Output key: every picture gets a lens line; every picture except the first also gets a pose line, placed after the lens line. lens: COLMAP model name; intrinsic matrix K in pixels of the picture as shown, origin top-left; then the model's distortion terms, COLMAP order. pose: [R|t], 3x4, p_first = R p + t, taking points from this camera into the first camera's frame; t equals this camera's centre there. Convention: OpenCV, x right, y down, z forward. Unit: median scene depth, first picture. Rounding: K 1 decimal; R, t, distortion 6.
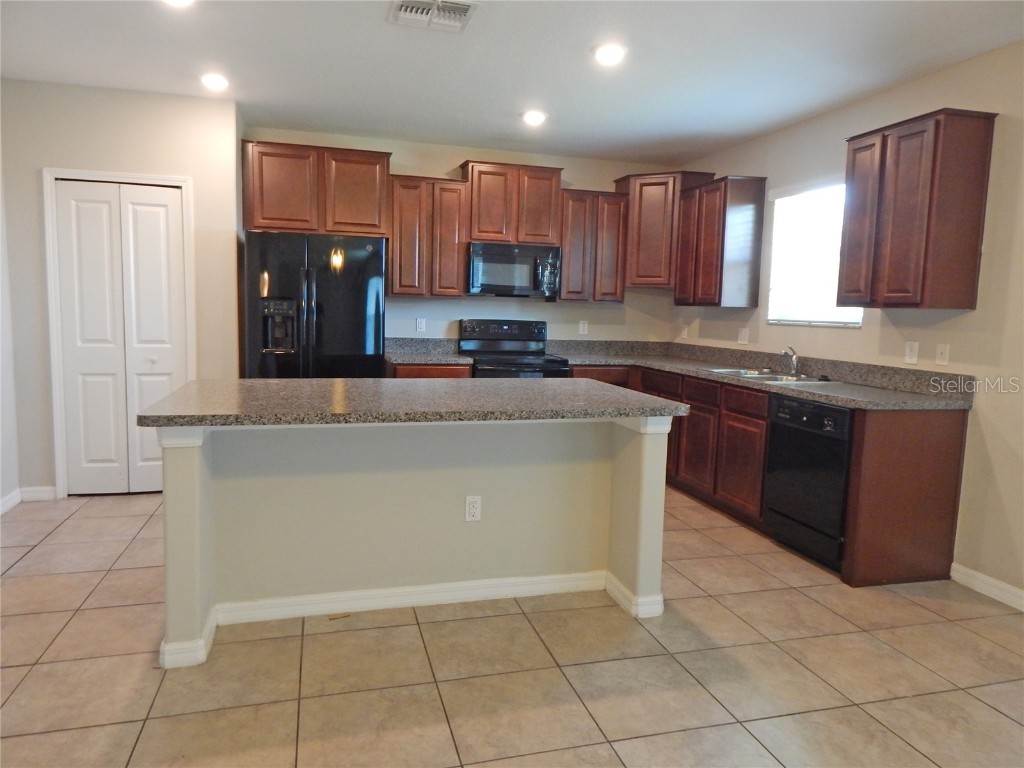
lens RADIAL K [[694.1, 0, 514.7], [0, 694.1, 380.2], [0, 0, 1]] dist [0.034081, -0.003085]
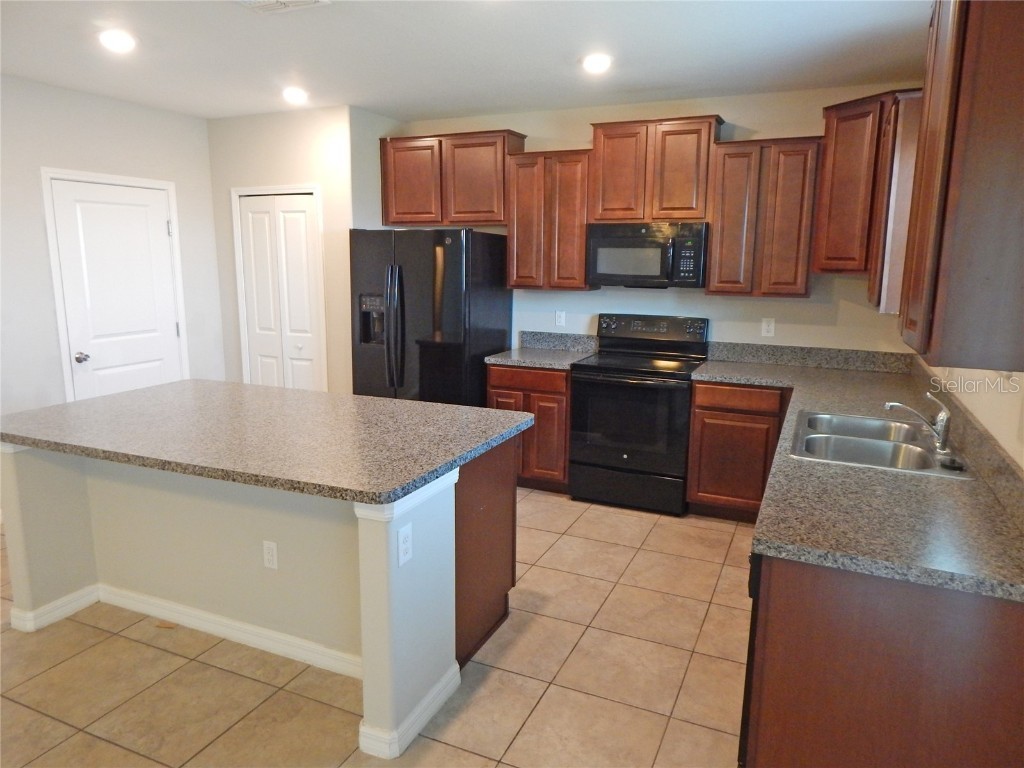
lens RADIAL K [[694.1, 0, 515.1], [0, 694.1, 383.9], [0, 0, 1]] dist [0.034081, -0.003085]
pose [[0.763211, 0.098068, -0.638663, 0.489488], [-0.054284, 0.994653, 0.087860, -0.087669], [0.643864, -0.032387, 0.764454, 0.344477]]
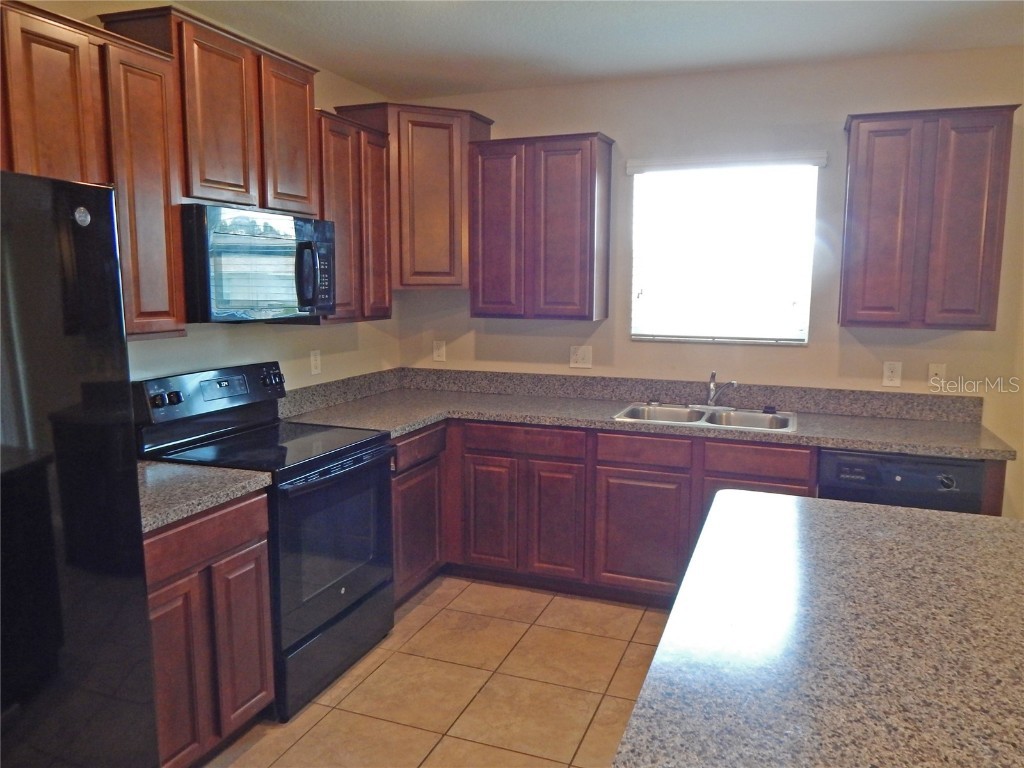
lens RADIAL K [[748.7, 0, 509.7], [0, 748.7, 377.5], [0, 0, 1]] dist [0.000142, -0.000610]
pose [[0.602393, -0.130745, 0.787419, -0.379494], [0.096518, 0.991186, 0.090741, -0.136044], [-0.792343, 0.021339, 0.609702, 0.661551]]
